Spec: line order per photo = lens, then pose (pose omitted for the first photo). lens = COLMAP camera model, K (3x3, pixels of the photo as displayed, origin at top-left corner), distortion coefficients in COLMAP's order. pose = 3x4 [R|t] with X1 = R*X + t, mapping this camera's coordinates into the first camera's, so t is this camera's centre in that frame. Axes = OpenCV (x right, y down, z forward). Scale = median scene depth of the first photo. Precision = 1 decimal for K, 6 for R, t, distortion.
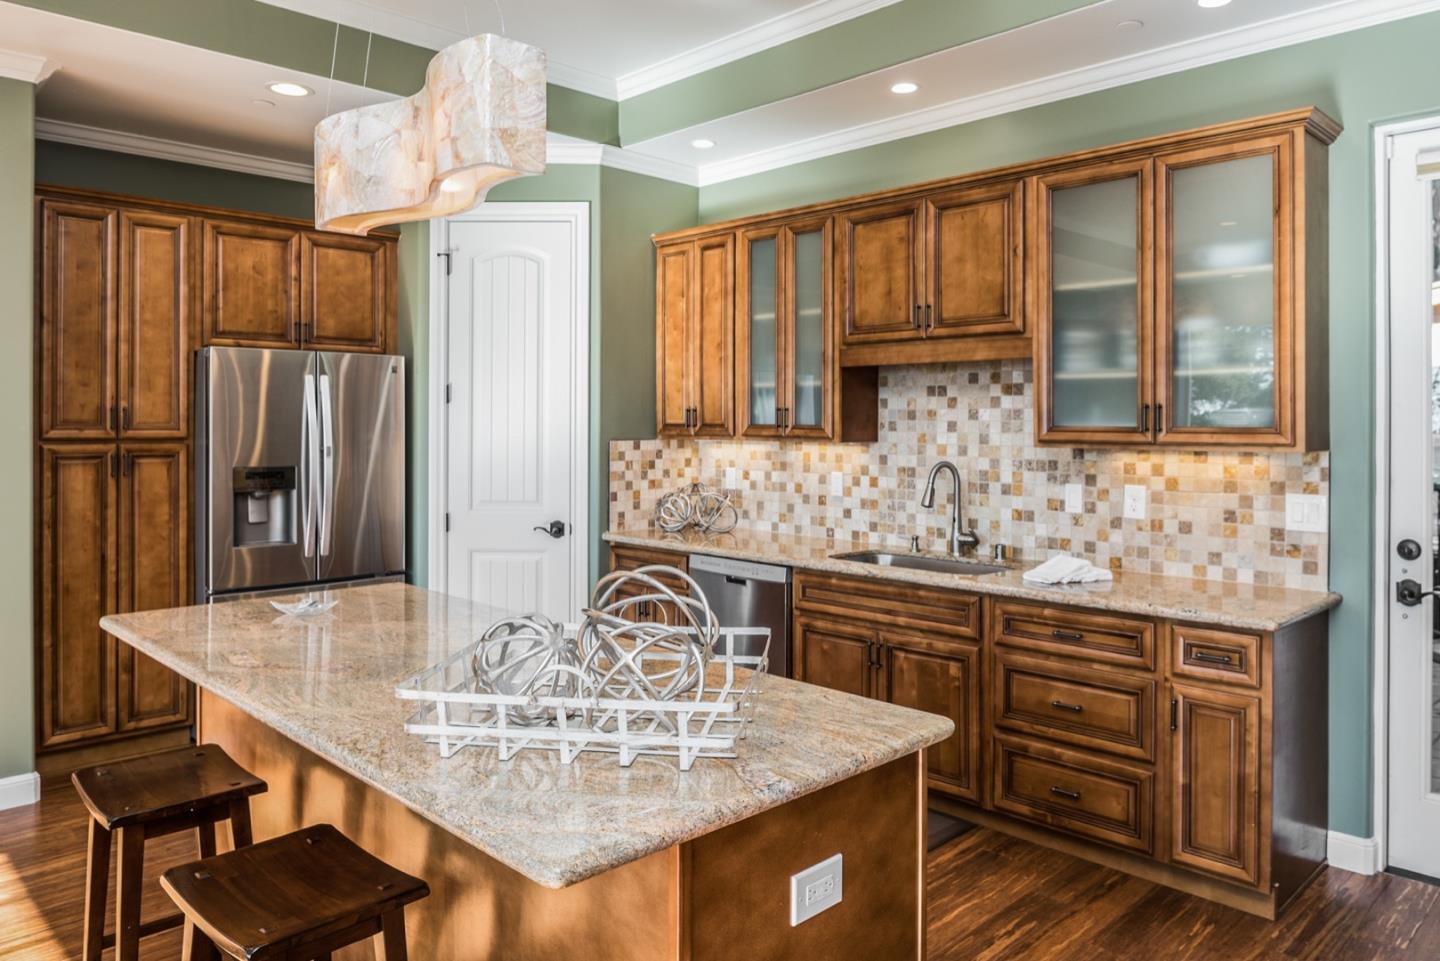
lens RADIAL K [[1003.4, 0, 722.6], [0, 1003.4, 421.9], [0, 0, 1]] dist [-0.011041, -0.004998]
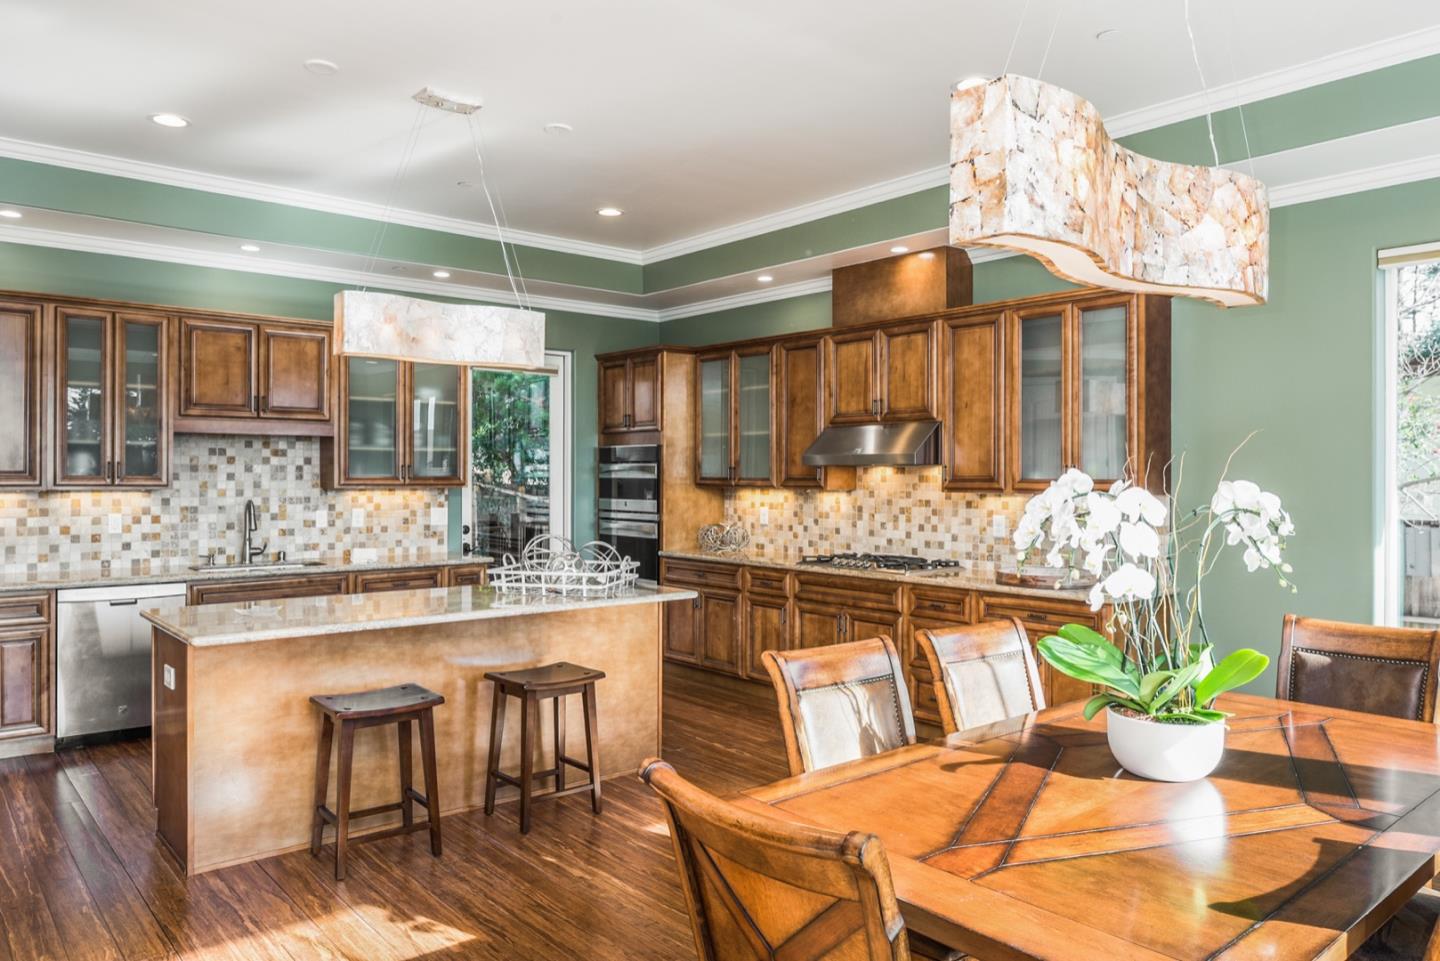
lens RADIAL K [[995.8, 0, 726.2], [0, 995.8, 475.9], [0, 0, 1]] dist [-0.011550, -0.004699]
pose [[0.073273, -0.003462, 0.997306, -1.229952], [-0.003447, 0.999987, 0.003724, -0.004500], [-0.997306, -0.003711, 0.073260, 0.188720]]
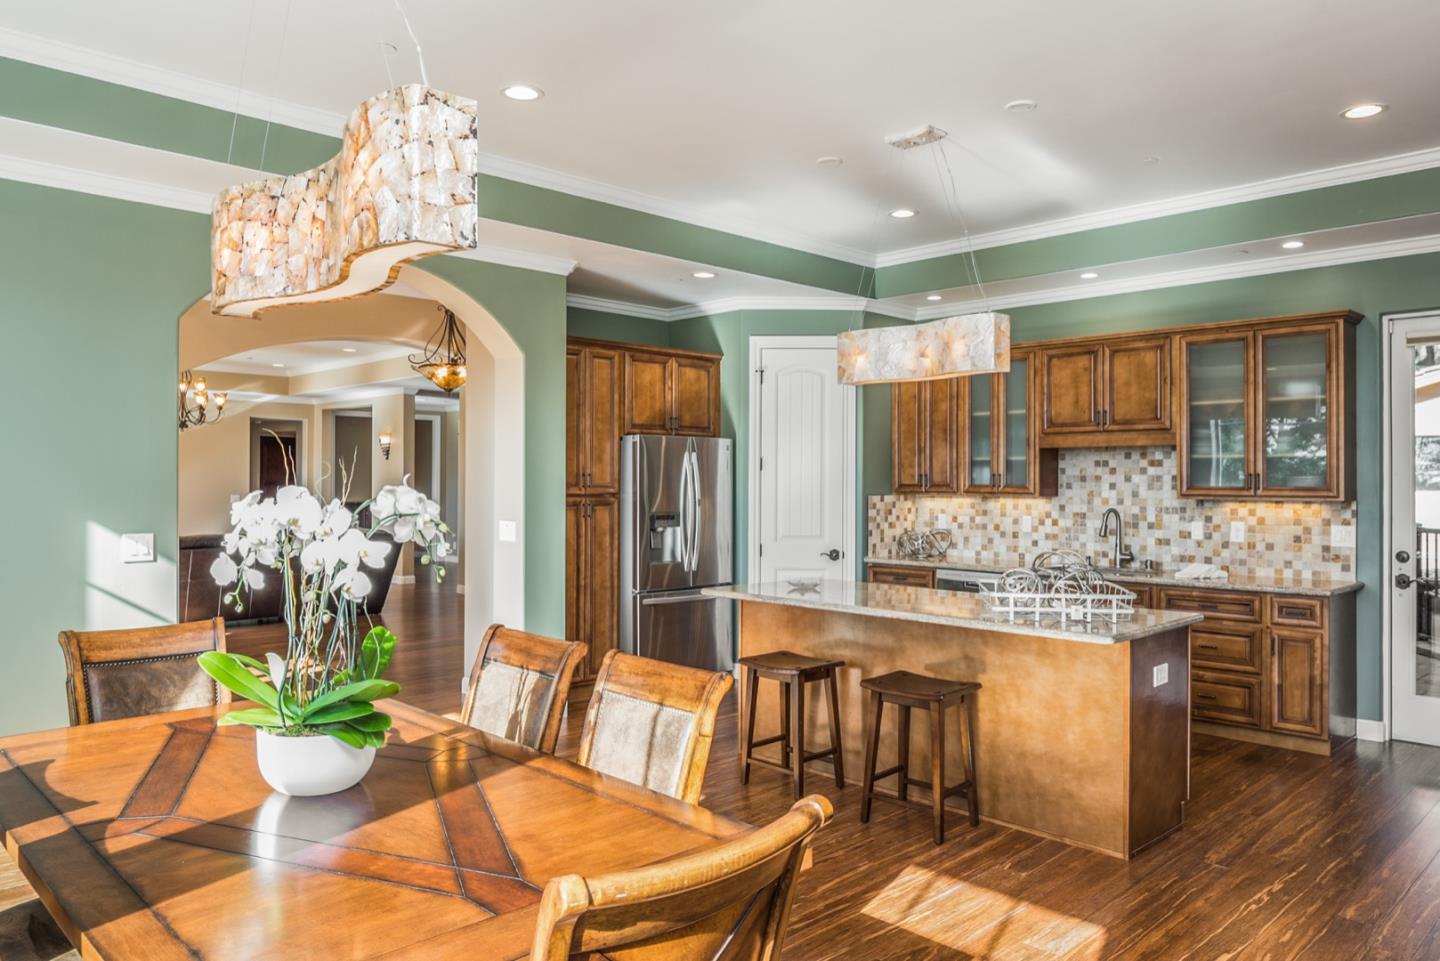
lens RADIAL K [[995.8, 0, 726.2], [0, 995.8, 475.9], [0, 0, 1]] dist [-0.011550, -0.004699]
pose [[0.999999, 0.000748, -0.001505, -0.397659], [-0.000755, 0.999987, -0.005015, -0.003454], [0.001501, 0.005016, 0.999986, -0.592144]]
